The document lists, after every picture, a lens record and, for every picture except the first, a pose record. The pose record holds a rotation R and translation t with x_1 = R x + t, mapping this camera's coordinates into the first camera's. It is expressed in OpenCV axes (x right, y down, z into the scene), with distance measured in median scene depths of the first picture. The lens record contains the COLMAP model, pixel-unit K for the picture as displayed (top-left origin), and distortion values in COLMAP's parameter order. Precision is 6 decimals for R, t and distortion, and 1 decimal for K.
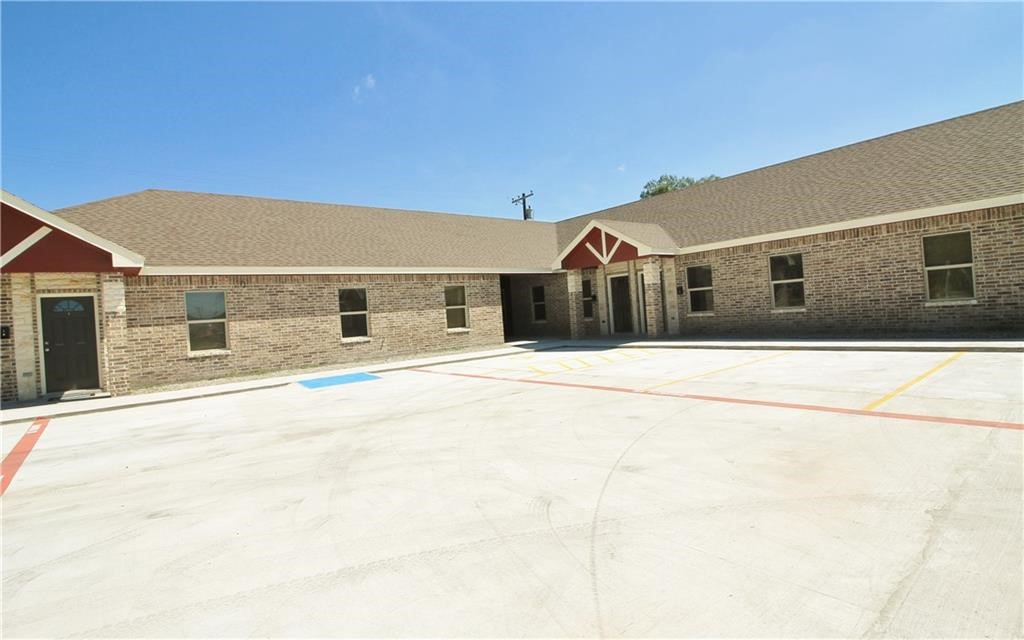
lens RADIAL K [[501.1, 0, 518.5], [0, 501.1, 318.7], [0, 0, 1]] dist [-0.018278, -0.005609]
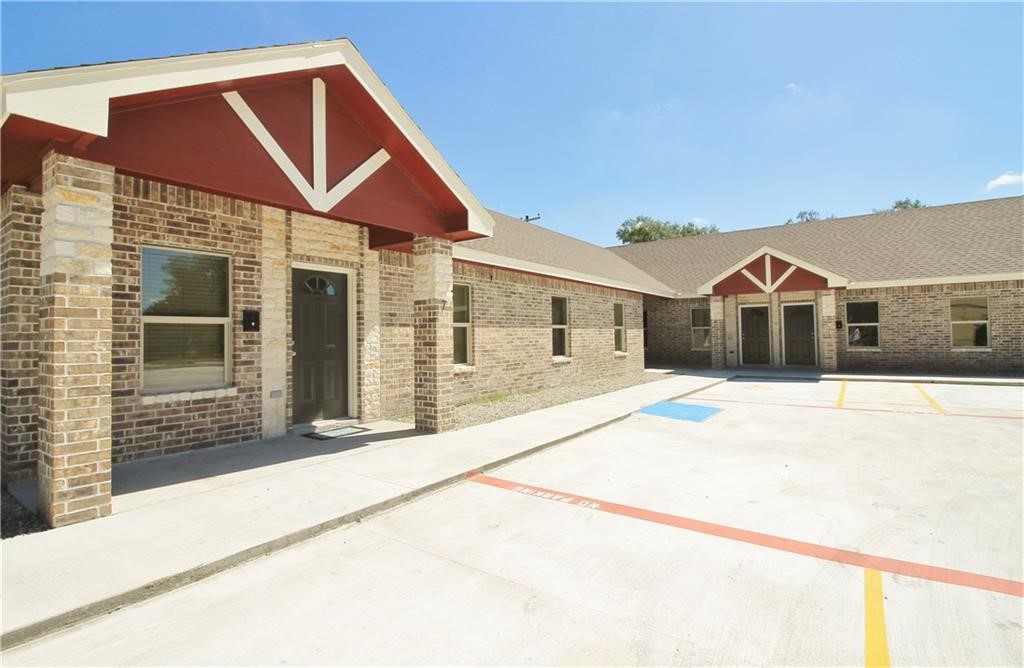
lens RADIAL K [[488.1, 0, 518.7], [0, 488.1, 326.7], [0, 0, 1]] dist [-0.011615, -0.006638]
pose [[0.963565, 0.062718, 0.260018, -0.626975], [-0.051352, 0.997414, -0.050284, 0.033833], [-0.262499, 0.035100, 0.964294, 0.253523]]
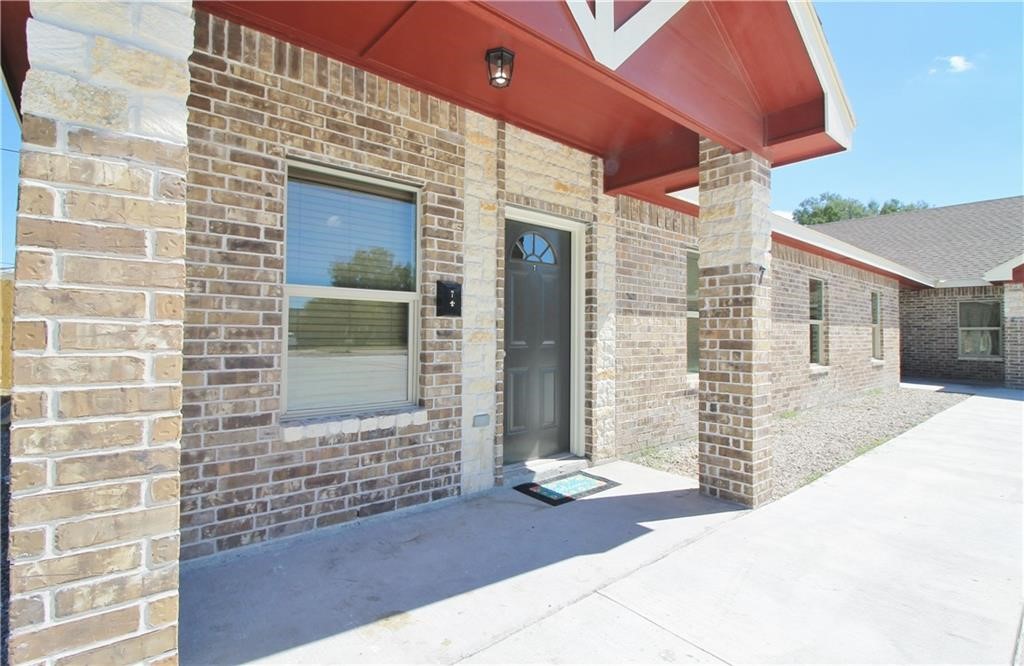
lens RADIAL K [[488.1, 0, 511.6], [0, 488.1, 328.2], [0, 0, 1]] dist [-0.011615, -0.006638]
pose [[0.996697, 0.081026, -0.005548, -0.702022], [-0.081125, 0.996484, -0.020937, 0.037279], [0.003832, 0.021318, 0.999765, 0.457342]]
